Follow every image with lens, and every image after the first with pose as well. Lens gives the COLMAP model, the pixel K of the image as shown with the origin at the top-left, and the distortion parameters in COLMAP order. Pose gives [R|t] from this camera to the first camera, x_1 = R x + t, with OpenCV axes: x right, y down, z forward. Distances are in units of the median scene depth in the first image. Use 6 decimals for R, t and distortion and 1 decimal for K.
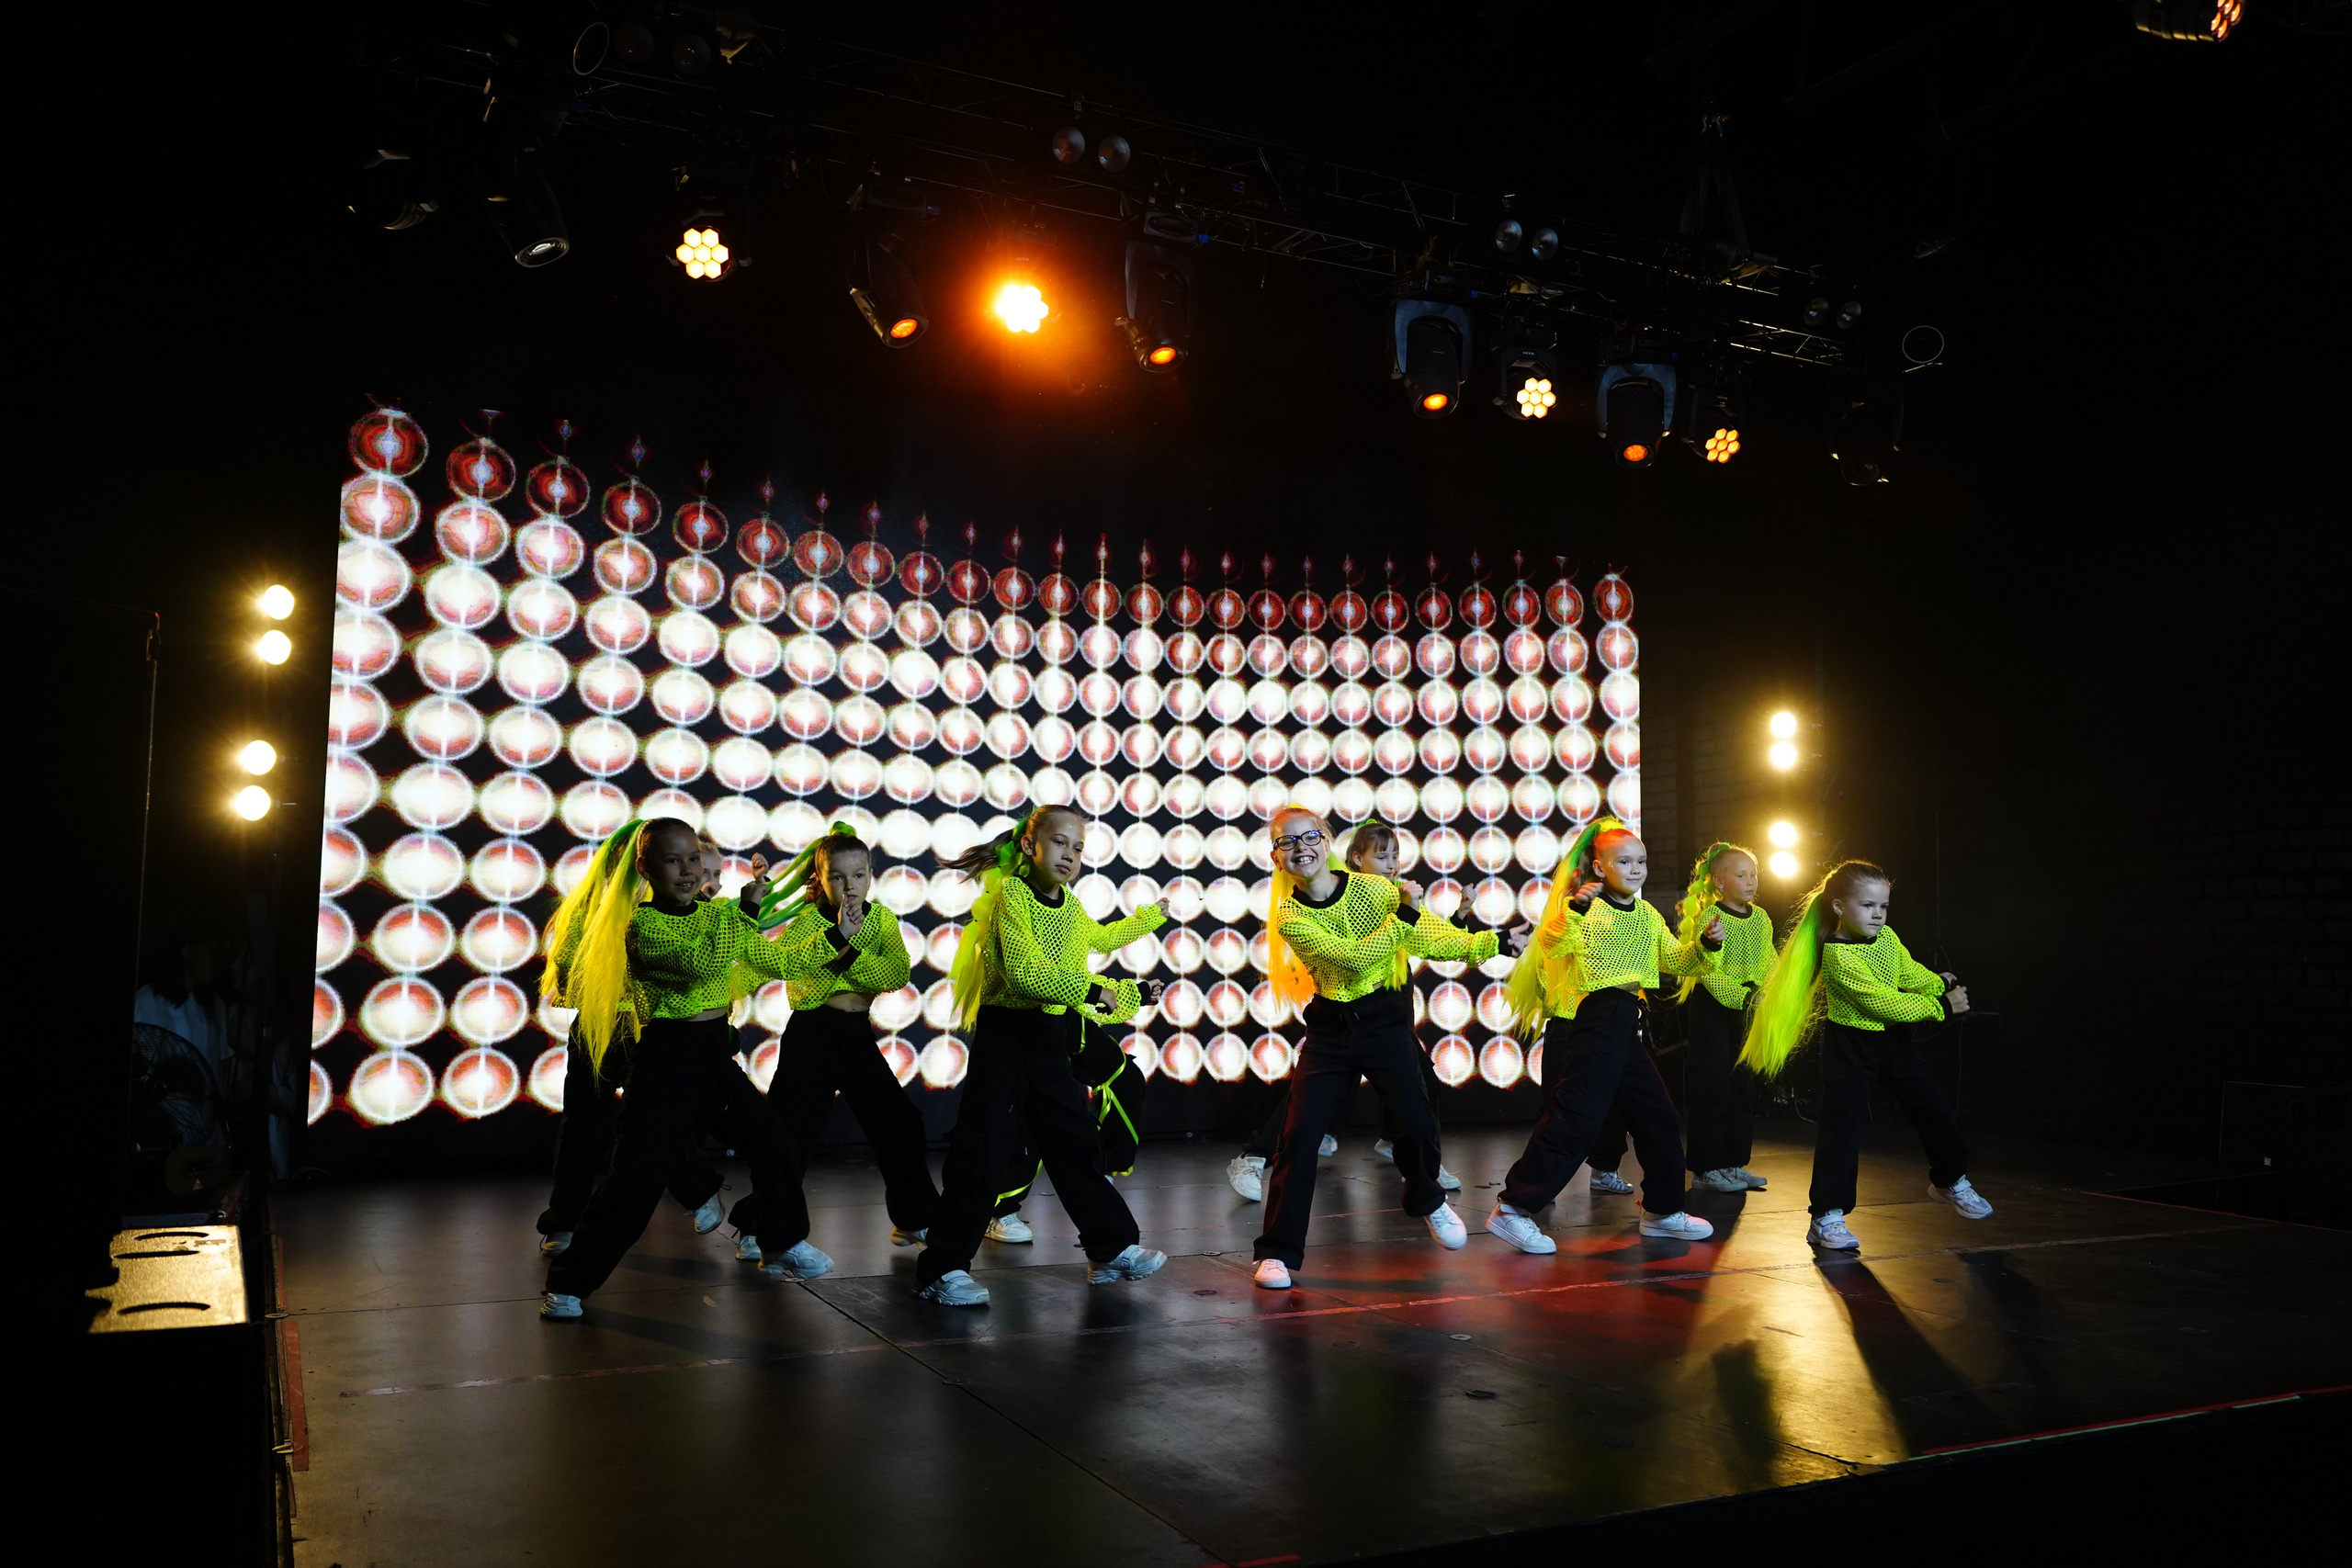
lens RADIAL K [[1886.5, 0, 1181.8], [0, 1886.5, 777.3], [0, 0, 1]] dist [-0.000211, 0.008924]
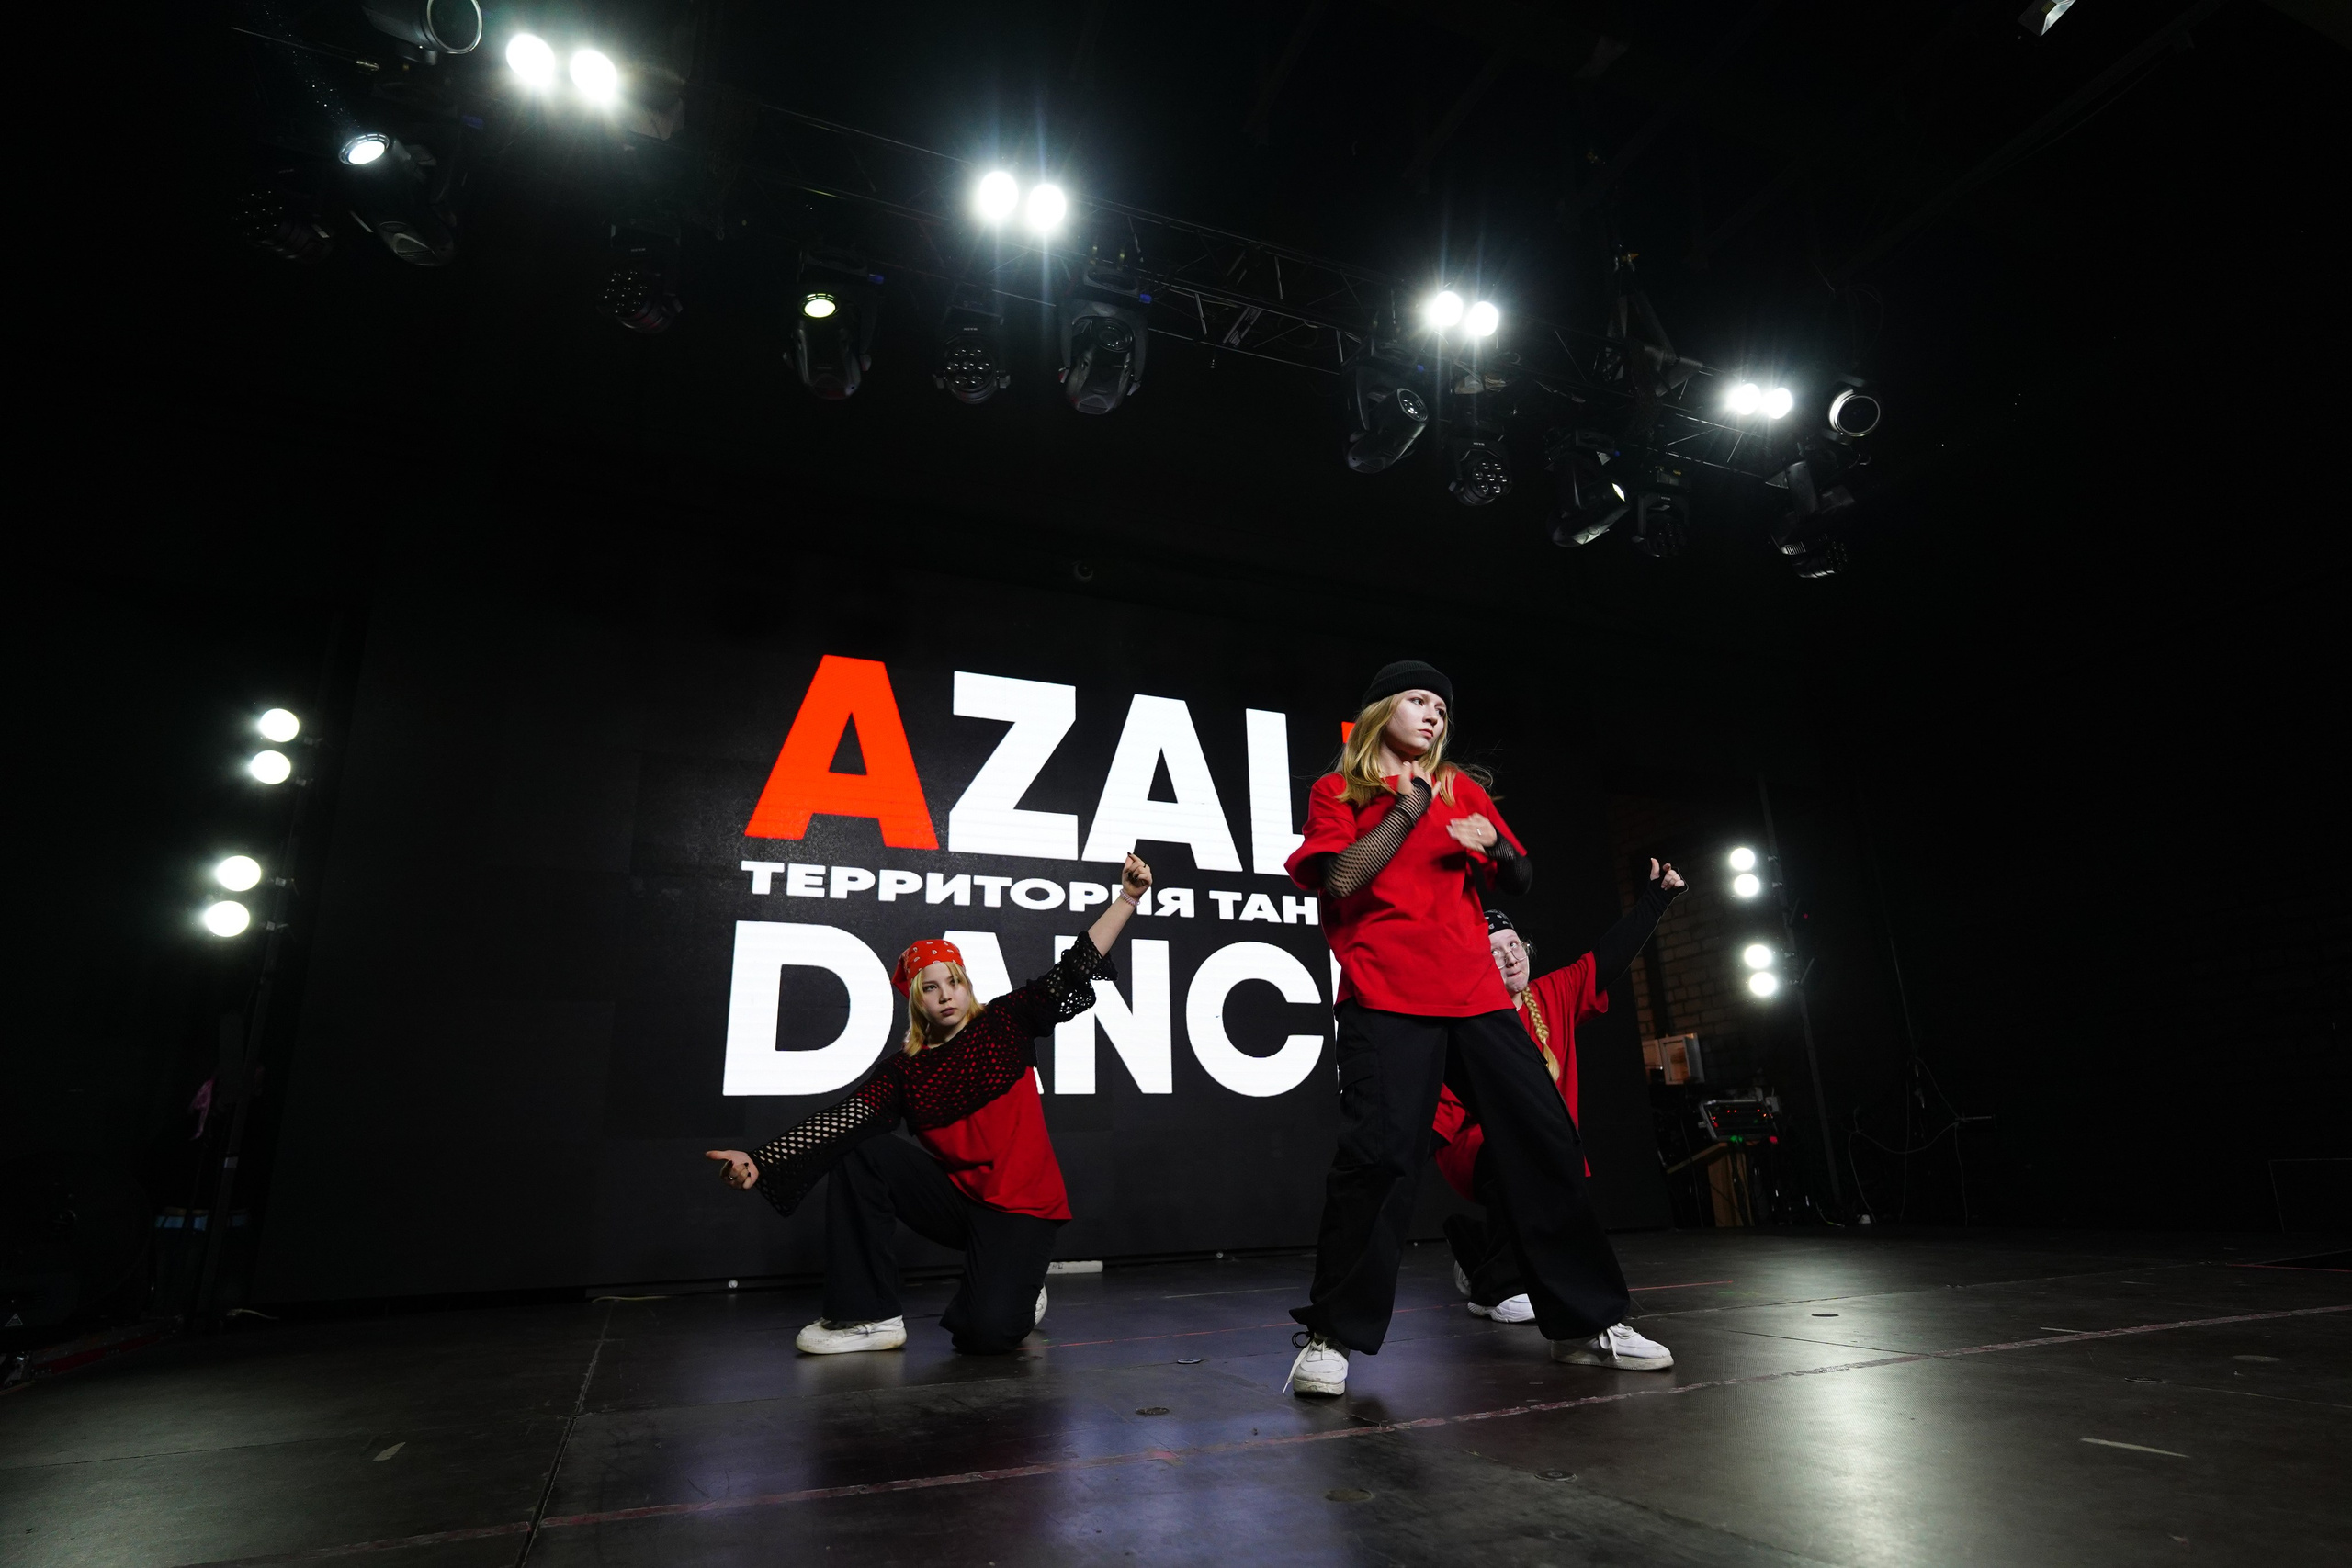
lens RADIAL K [[1229.0, 0, 1172.3], [0, 1229.0, 793.9], [0, 0, 1]] dist [-0.015659, 0.021907]
pose [[0.995624, -0.067945, -0.064164, 0.046067], [0.052404, 0.974394, -0.218656, 0.112151], [0.077377, 0.214336, 0.973690, 0.380027]]
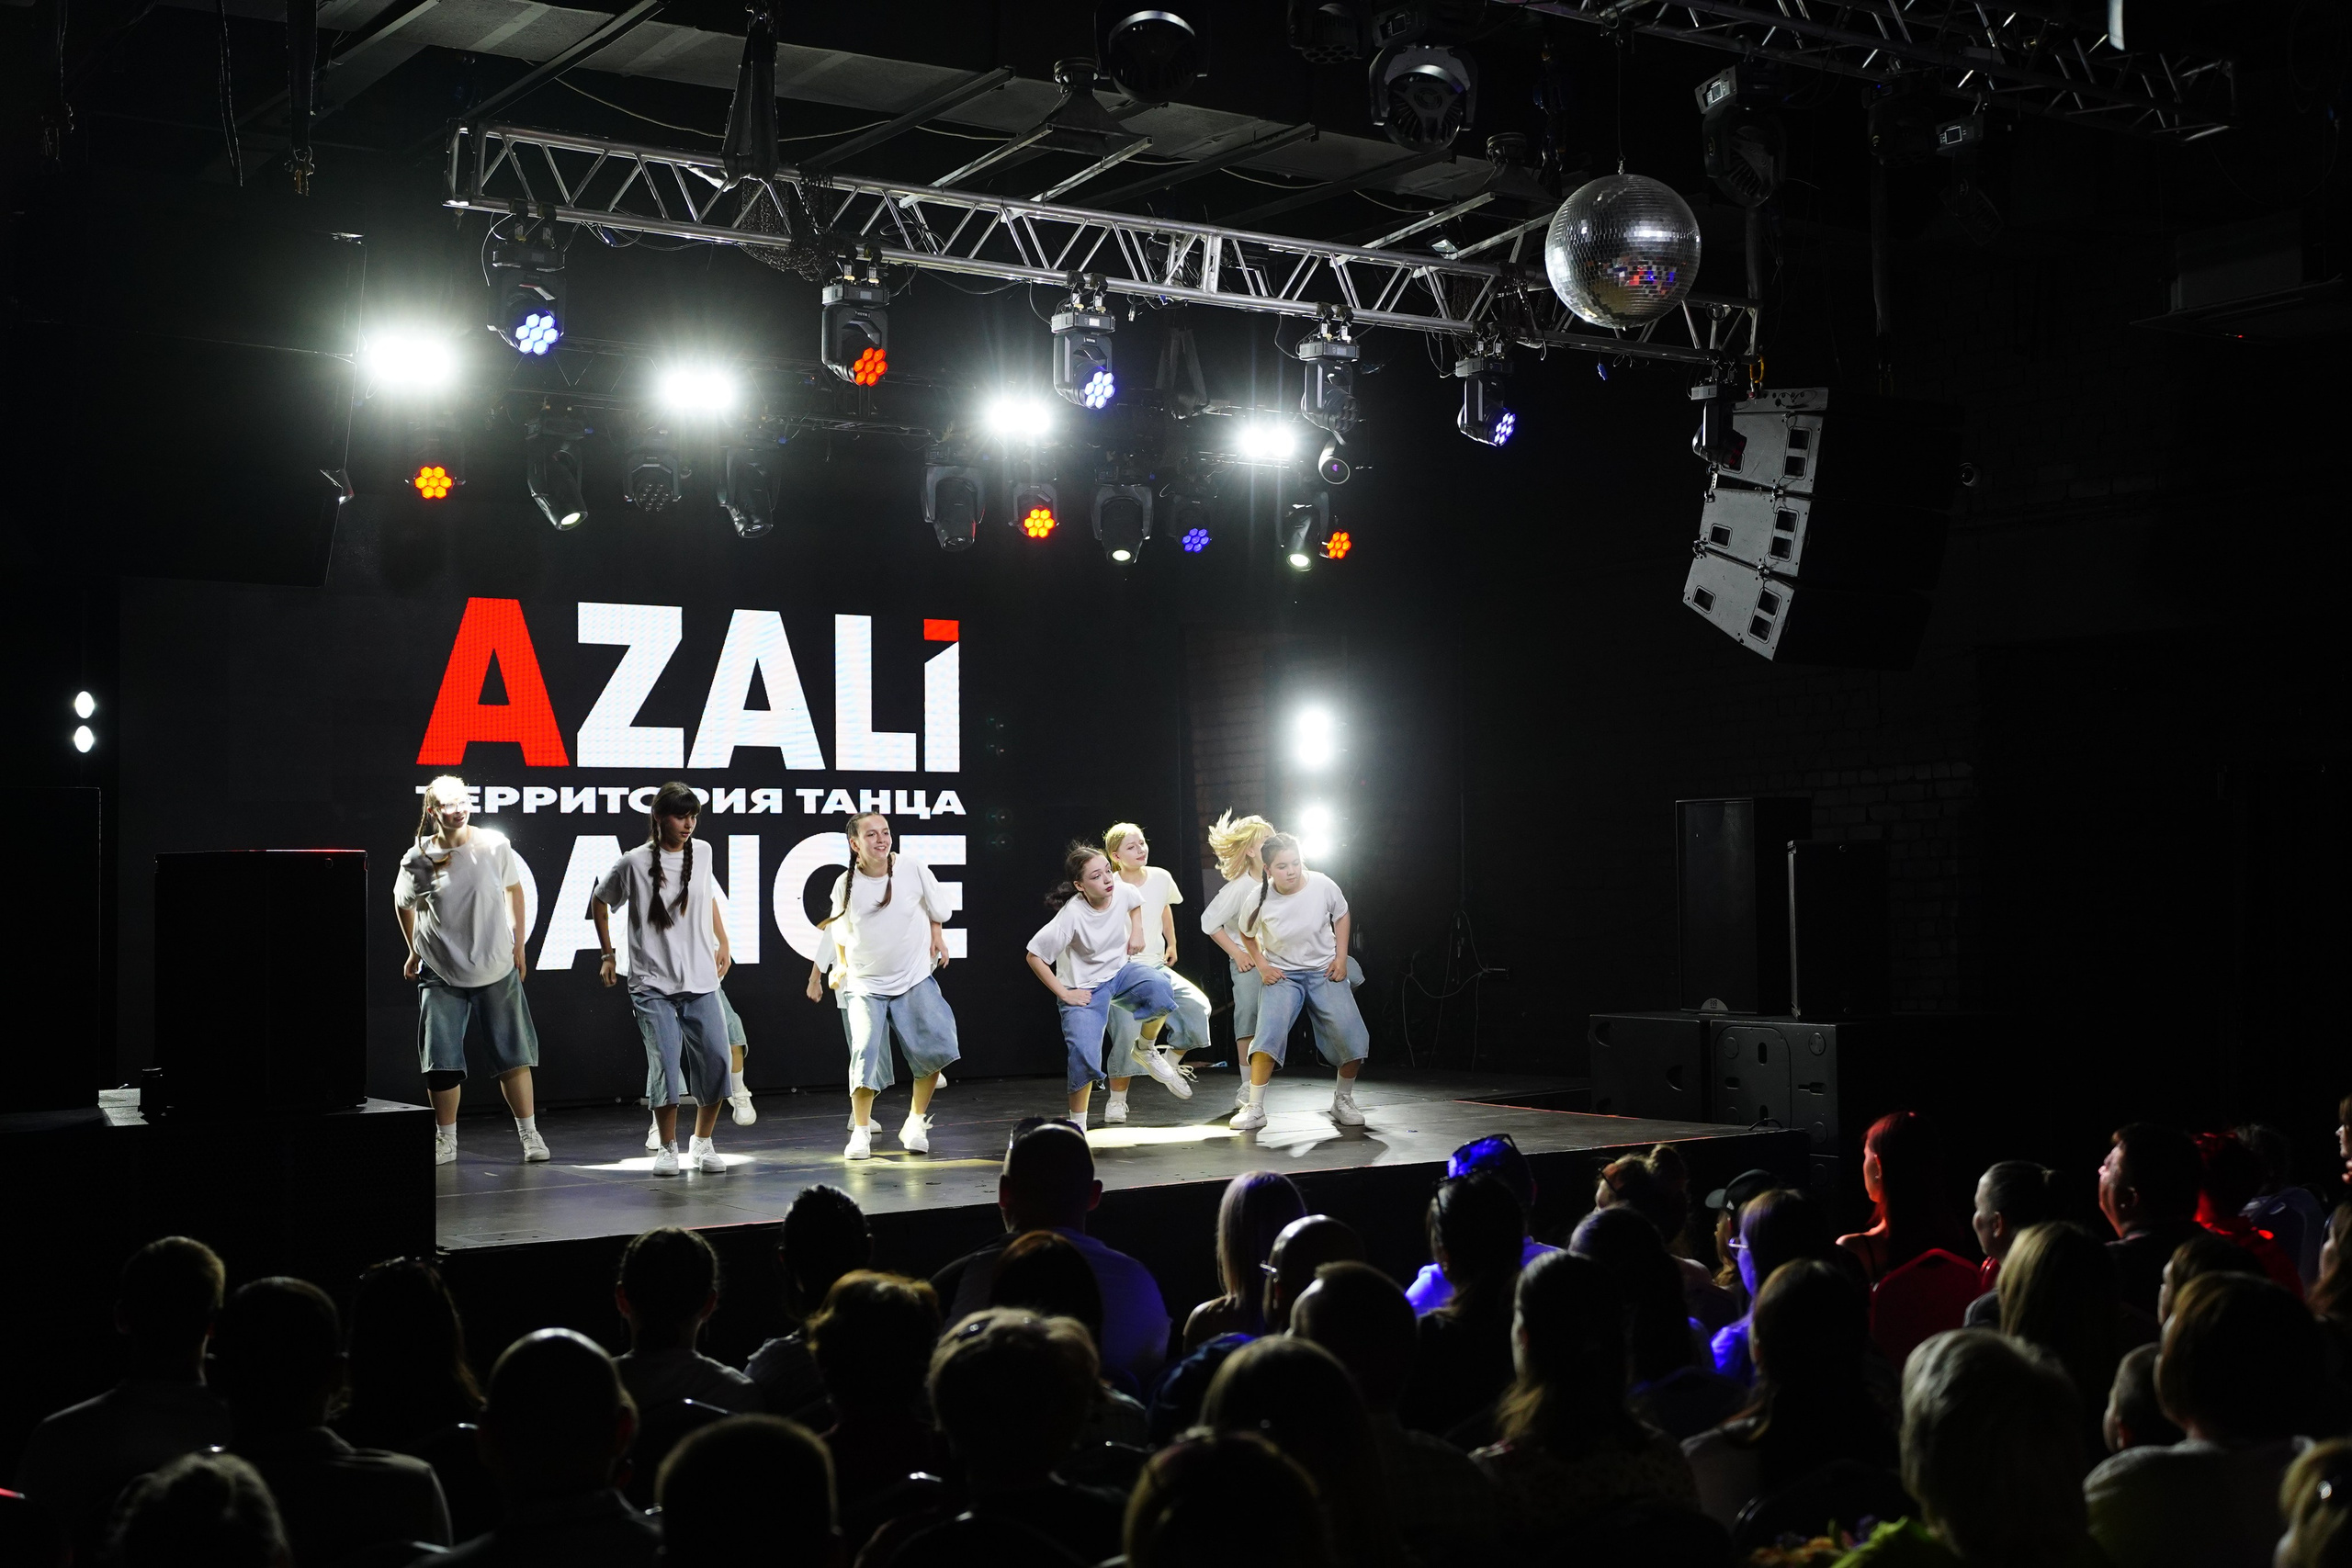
lens RADIAL K [[2881.4, 0, 1176.0], [0, 2881.4, 784.0], [0, 0, 1]] dist [0.000252, -0.005469]
pose [[0.991803, -0.023429, 0.125614, 0.024294], [0.016626, 0.998351, 0.054938, -0.132034], [-0.126694, -0.052399, 0.990557, -1.070043]]
